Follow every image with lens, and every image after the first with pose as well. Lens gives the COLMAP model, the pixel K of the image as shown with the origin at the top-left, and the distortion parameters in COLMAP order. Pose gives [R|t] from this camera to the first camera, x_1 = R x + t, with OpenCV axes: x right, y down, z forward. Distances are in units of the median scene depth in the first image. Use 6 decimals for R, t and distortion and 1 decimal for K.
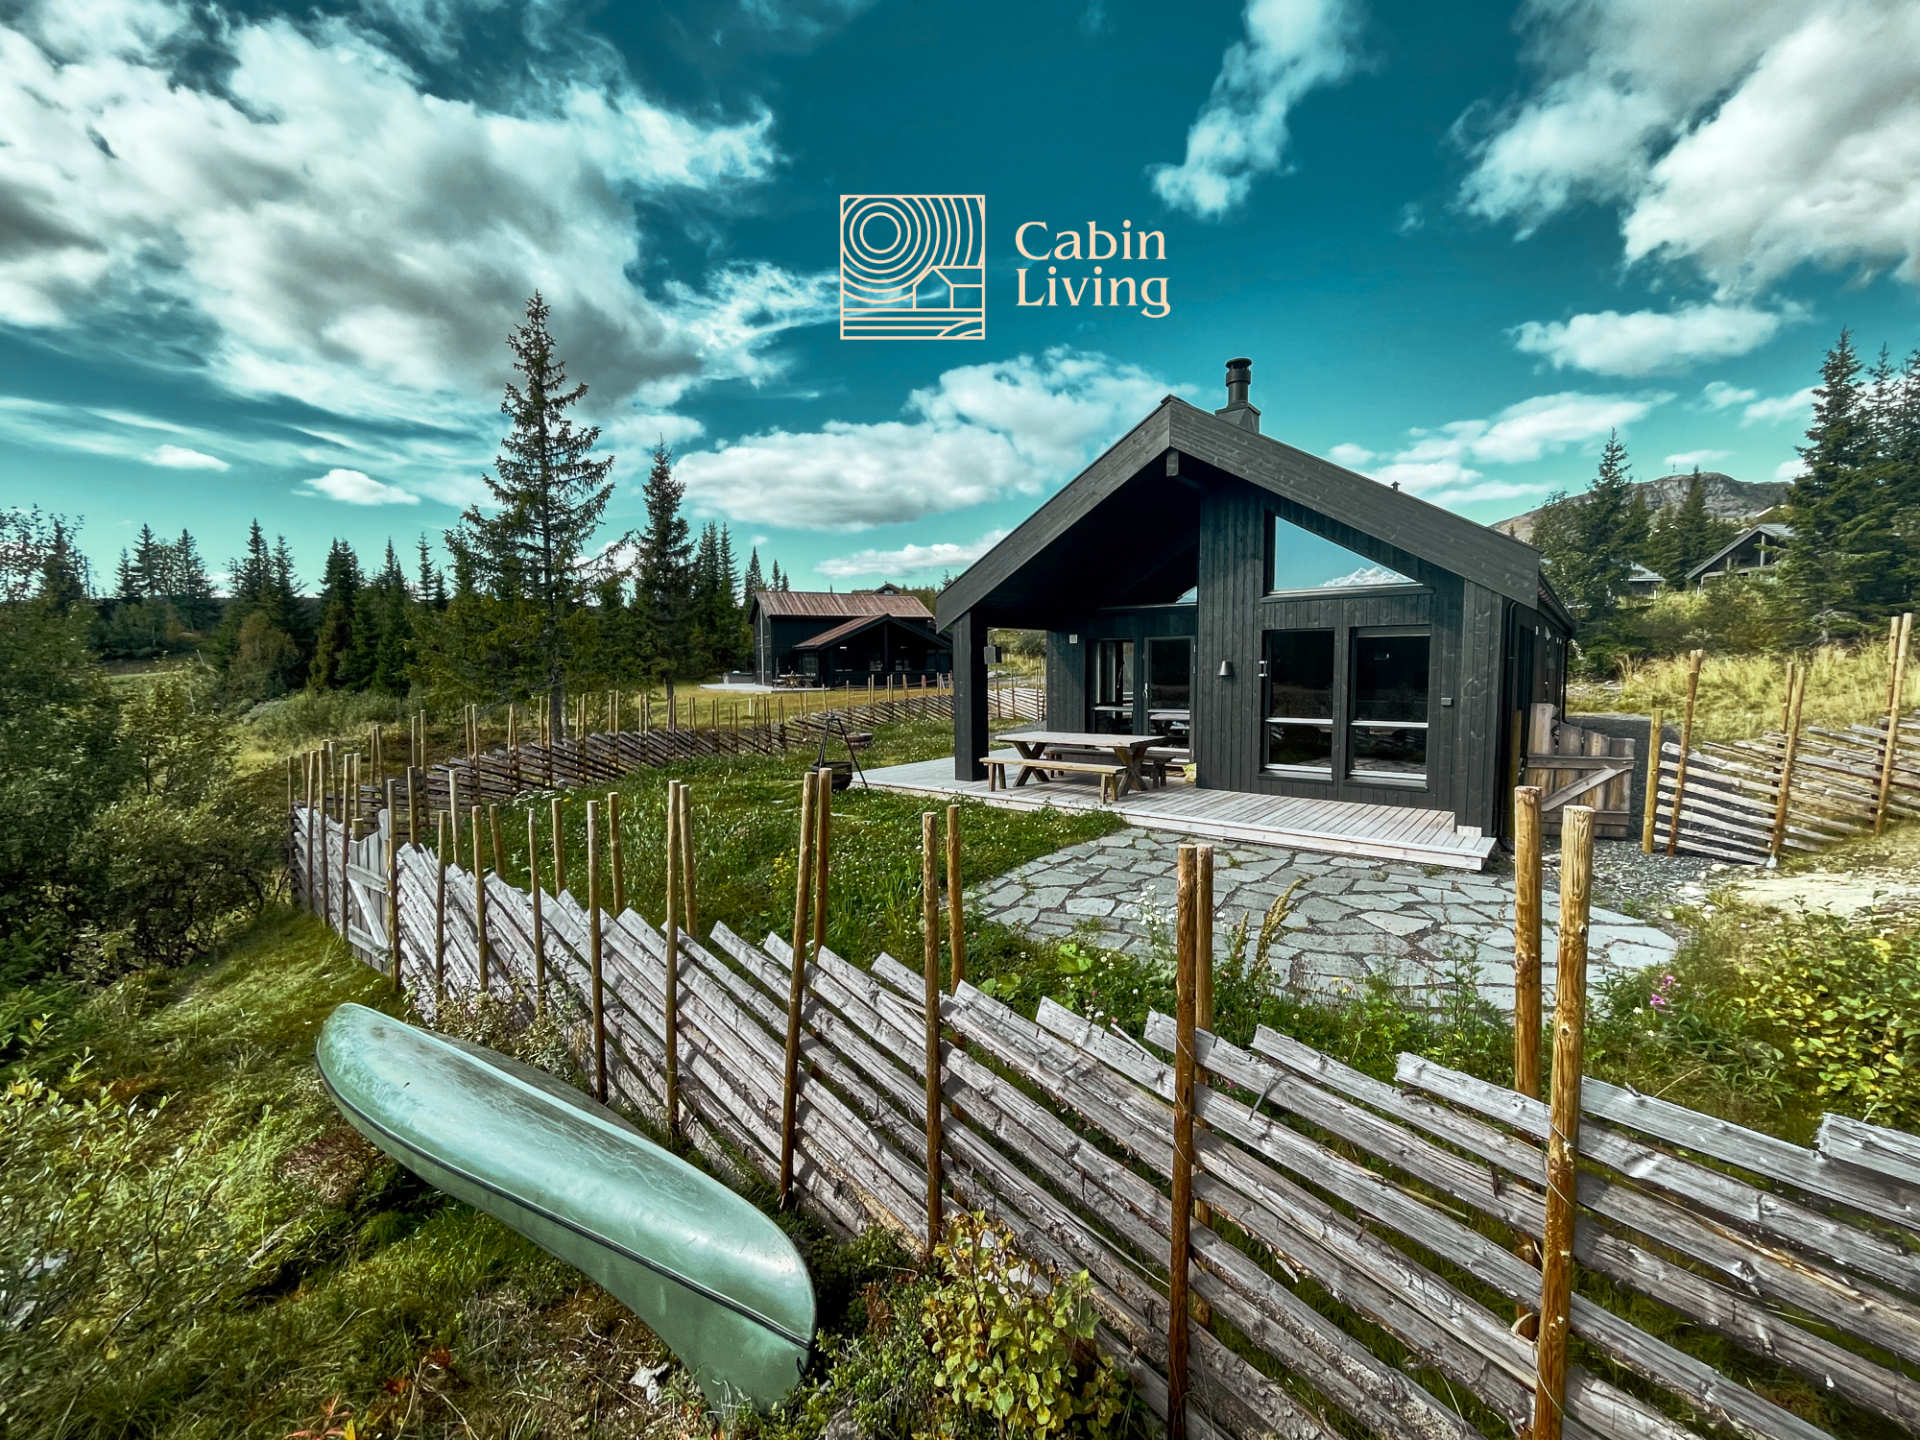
lens RADIAL K [[806.6, 0, 966.8], [0, 806.6, 730.3], [0, 0, 1]] dist [0.001868, 0.000888]
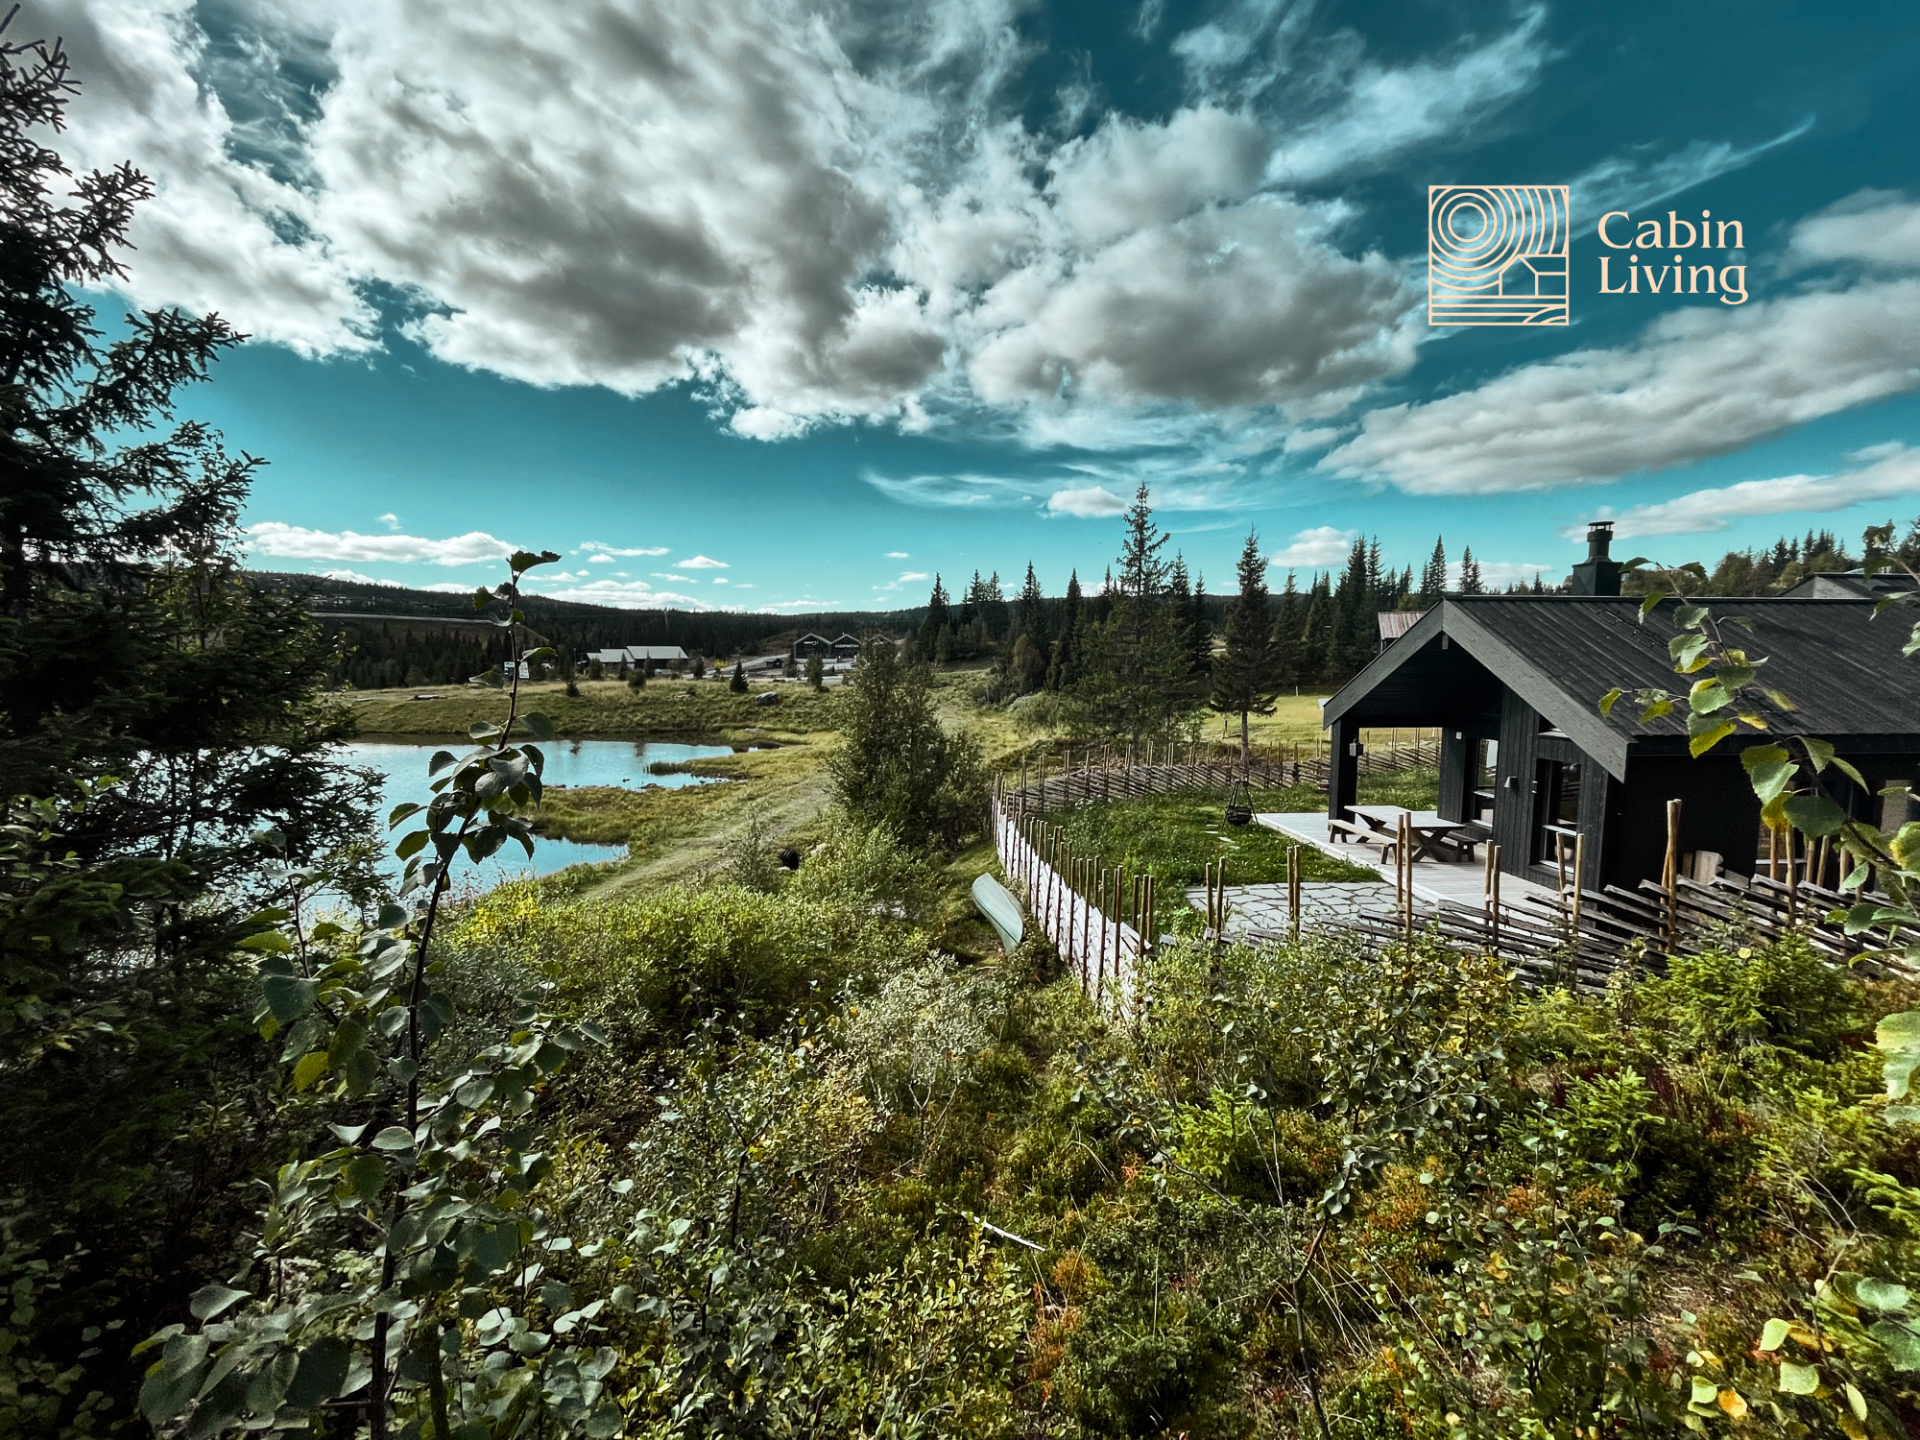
lens RADIAL K [[806.6, 0, 966.8], [0, 806.6, 730.3], [0, 0, 1]] dist [0.001868, 0.000888]
pose [[0.696685, 0.079712, -0.712935, 0.853840], [-0.068305, 0.996663, 0.044688, -0.215920], [0.714118, 0.017564, 0.699805, -0.761801]]
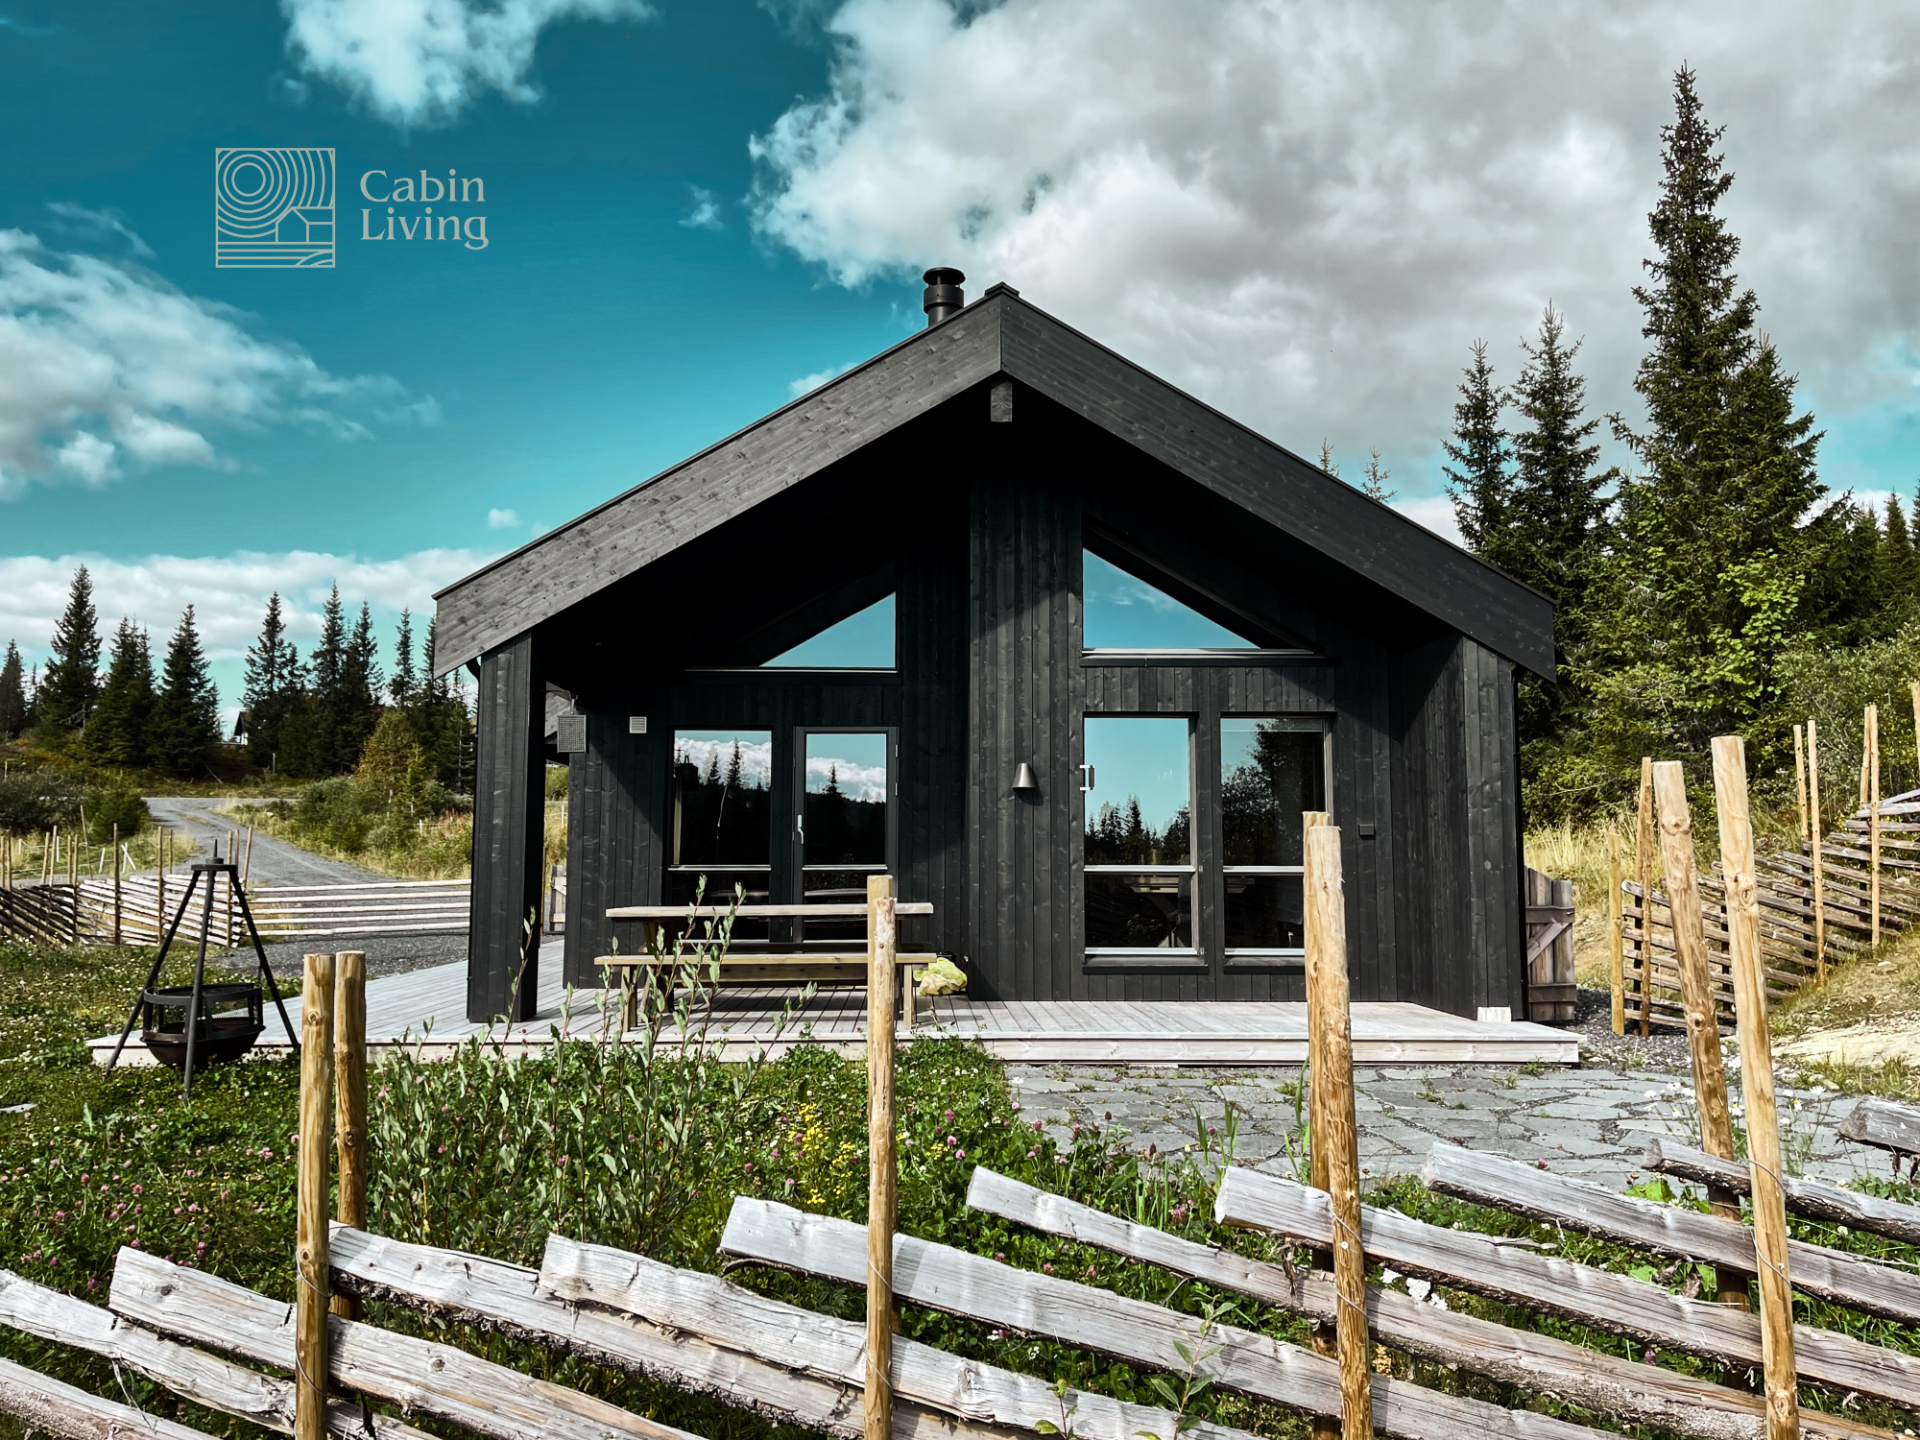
lens RADIAL K [[1514.9, 0, 952.8], [0, 1514.9, 713.6], [0, 0, 1]] dist [0.069313, -0.079980]
pose [[0.767282, 0.069113, 0.637575, -0.522667], [0.046817, 0.985487, -0.163169, 0.066480], [-0.639599, 0.155046, 0.752910, 0.314086]]
